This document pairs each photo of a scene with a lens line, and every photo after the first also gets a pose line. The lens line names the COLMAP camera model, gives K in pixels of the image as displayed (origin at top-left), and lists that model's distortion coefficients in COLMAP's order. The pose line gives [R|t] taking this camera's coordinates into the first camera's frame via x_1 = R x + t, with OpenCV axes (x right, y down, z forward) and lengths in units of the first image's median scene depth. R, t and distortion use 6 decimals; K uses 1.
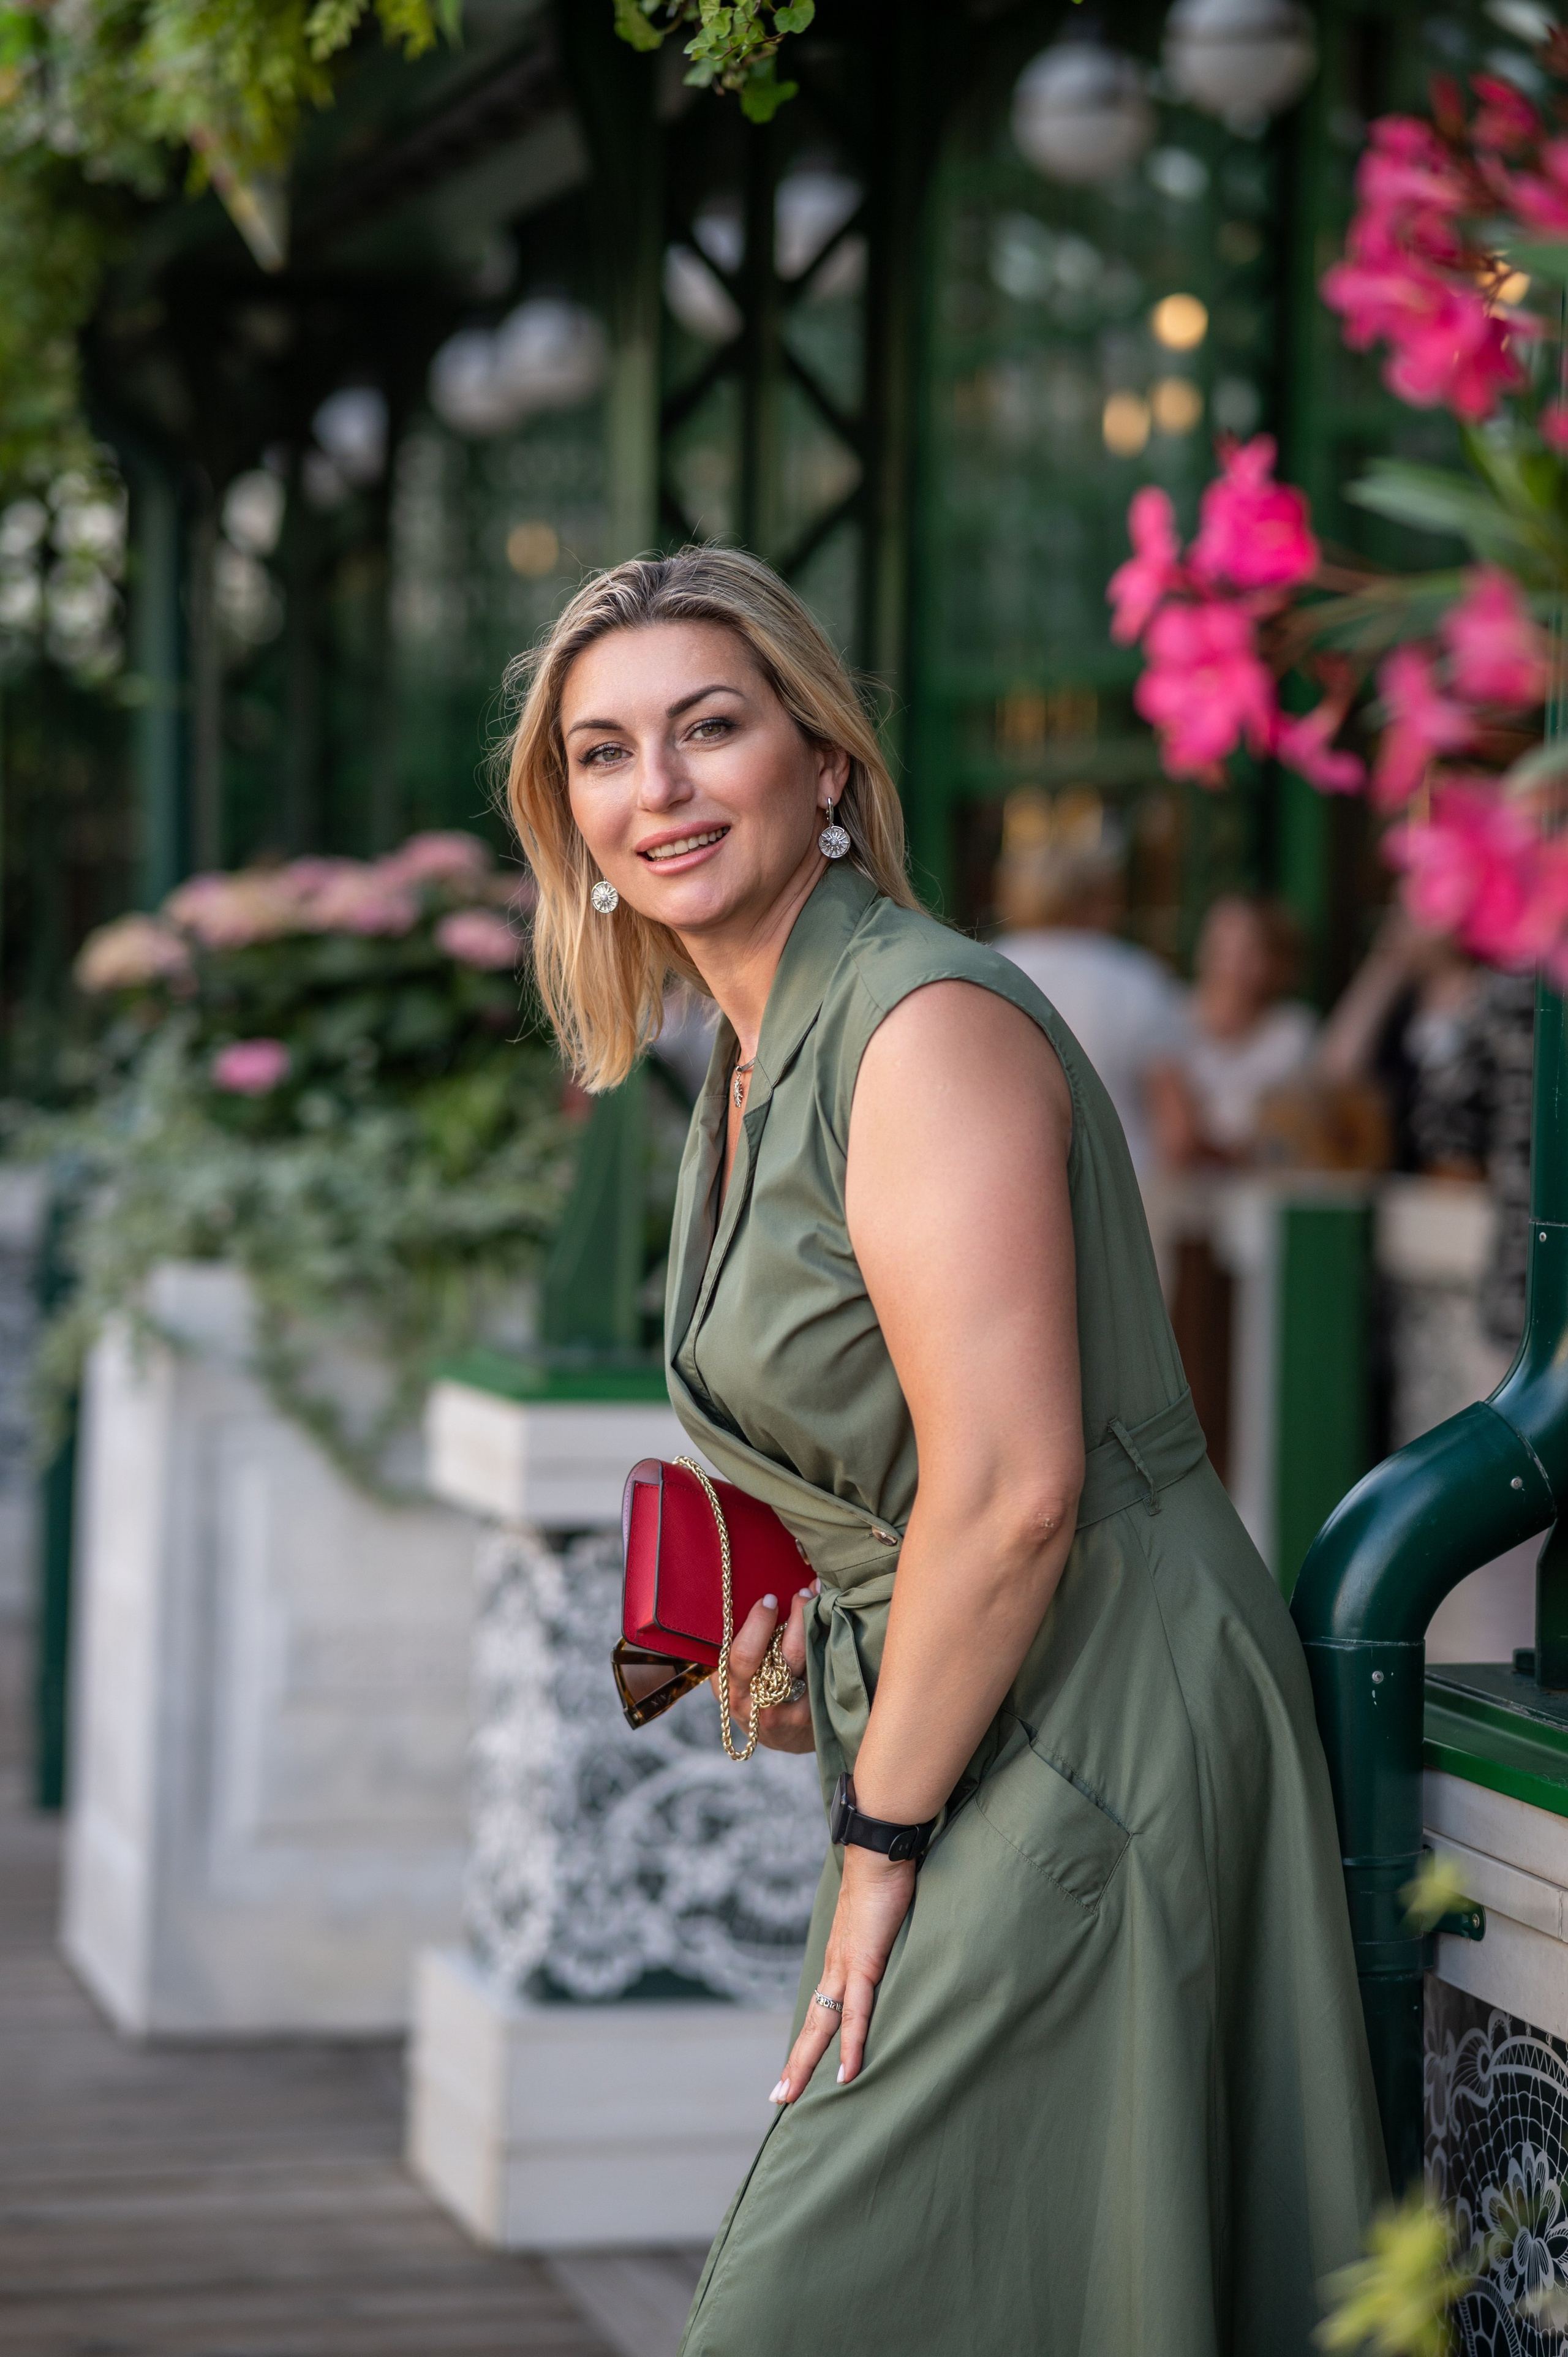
lens RADIAL K [[5484.6, 0, 784.0], [0, 5484.6, 1178.5], [0, 0, 1]] dist [0.257324, -0.080836]
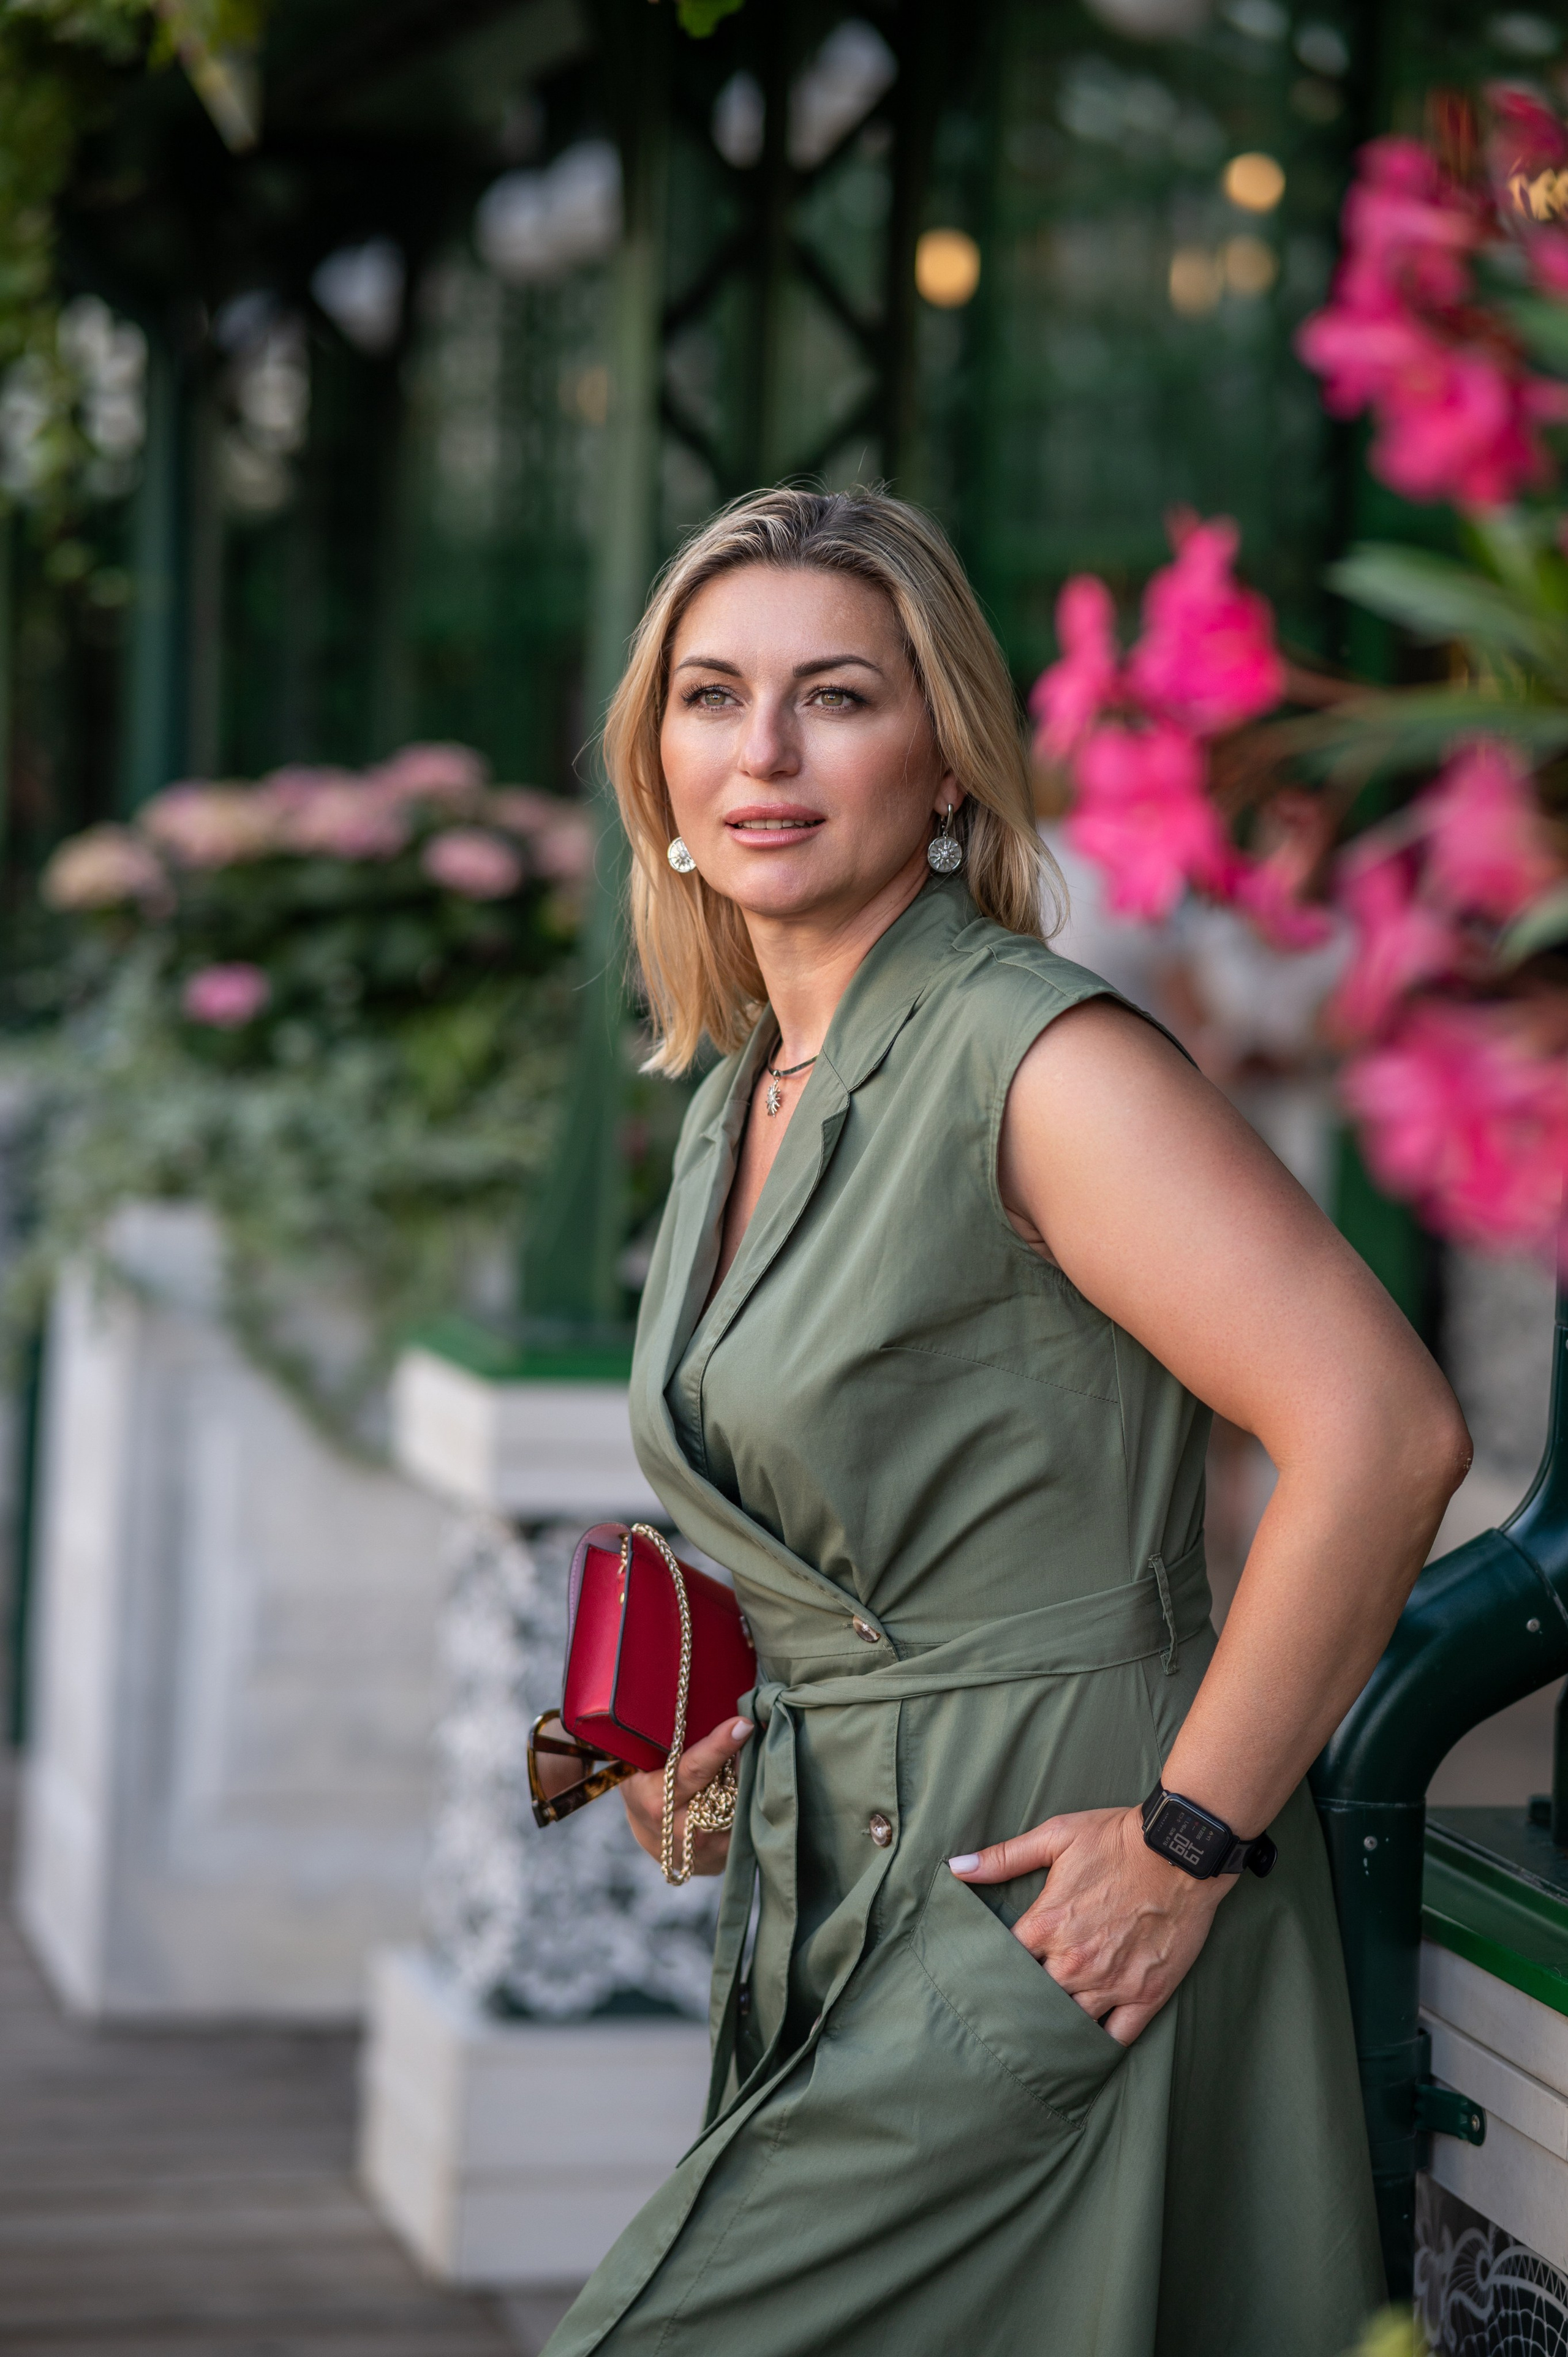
lens RADIAL K [[5484.6, 0, 784.0], [0, 5484.6, 1178.5], [0, 0, 1]] dist [0.257324, -0.080836]
pose [[0.999699, 0.020179, -0.013979, 0.012502], [-0.019706, 0.999255, 0.033174, -0.022417], [0.014638, -0.032888, 0.999352, 0.061738]]
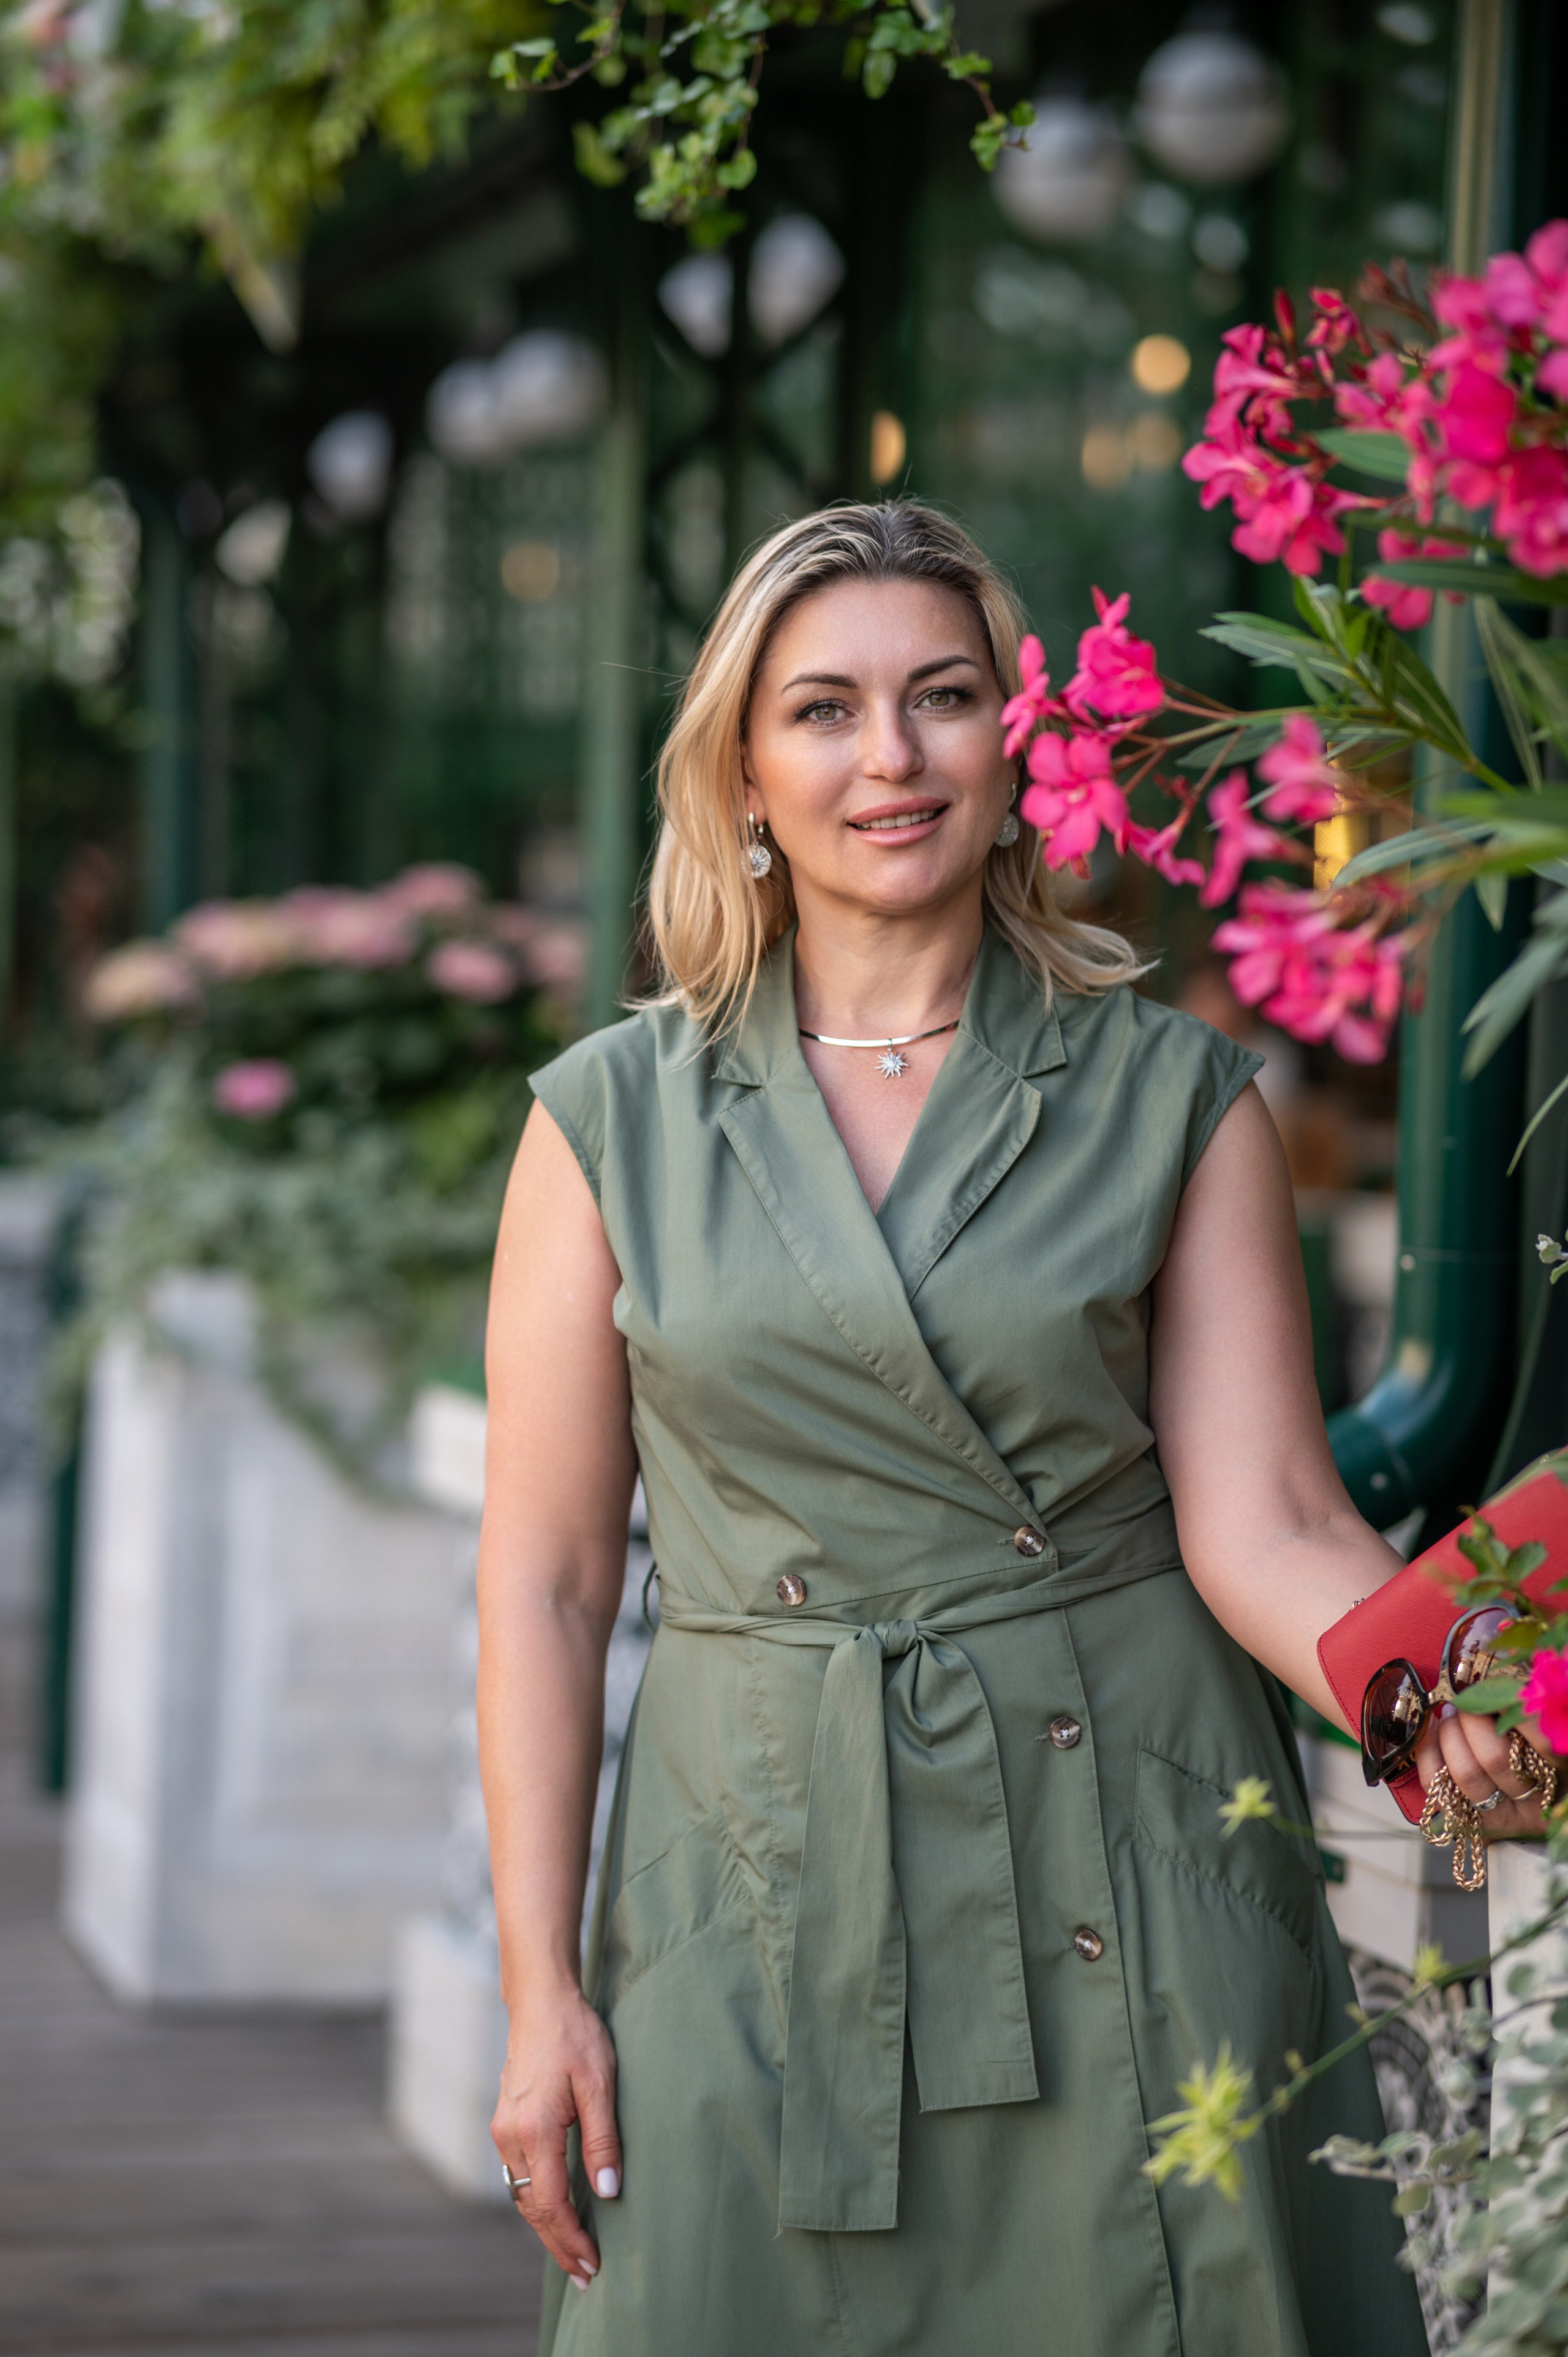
lens RADIAL K [[5537.2, 0, 739.8], [0, 5537.2, 1186.8], [0, 0, 1]] dist [0.362401, 0.008857]
pose [[0.999932, 0.008664, -0.007802, 0.005239], [-0.008668, 0.999962, -0.000454, -0.001832], [0.007798, 0.000522, 0.999969, -0.069898]]
